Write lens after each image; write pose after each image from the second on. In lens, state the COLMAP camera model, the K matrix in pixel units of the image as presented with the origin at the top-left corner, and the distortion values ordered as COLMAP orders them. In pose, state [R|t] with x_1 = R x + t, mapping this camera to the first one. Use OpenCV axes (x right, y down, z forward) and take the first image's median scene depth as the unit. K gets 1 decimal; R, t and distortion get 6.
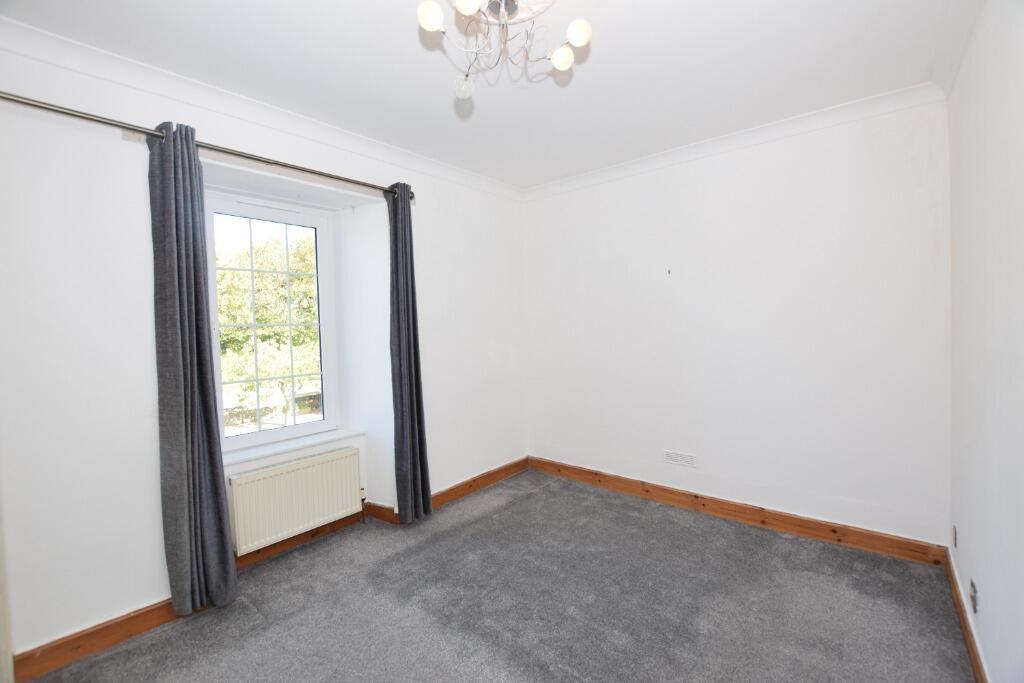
lens RADIAL K [[448.9, 0, 512.0], [0, 448.9, 341.5], [0, 0, 1]] dist [-0.033136, 0.000526]
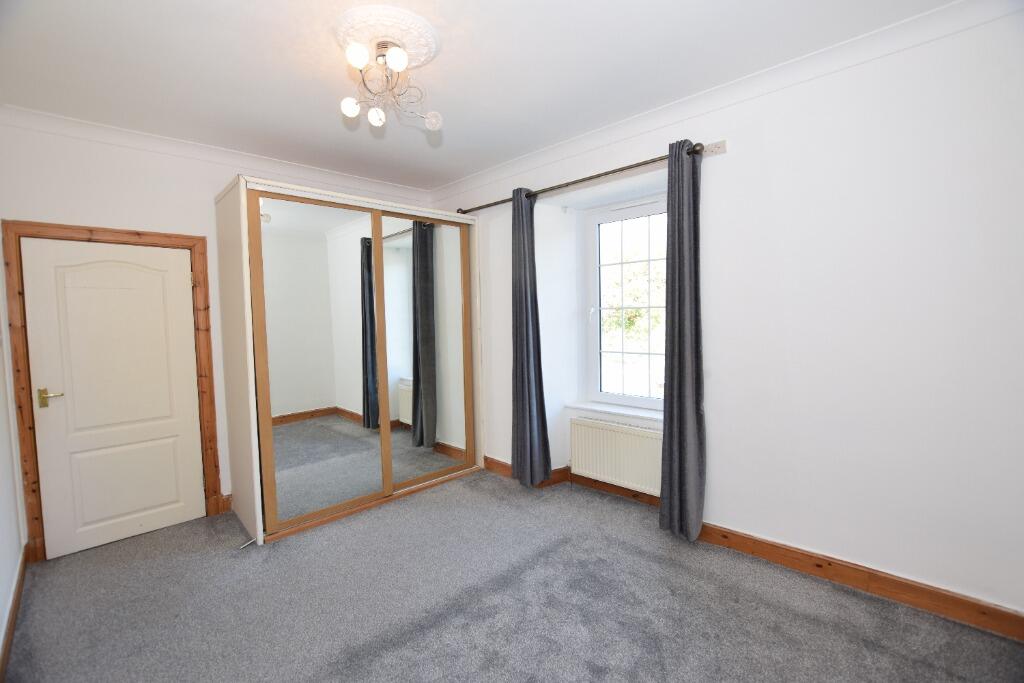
lens RADIAL K [[448.9, 0, 512.0], [0, 448.9, 341.5], [0, 0, 1]] dist [-0.033136, 0.000526]
pose [[-0.097511, 0.074472, -0.992444, 0.766995], [-0.024255, 0.996722, 0.077176, -0.035960], [0.994939, 0.031597, -0.095385, 0.905743]]
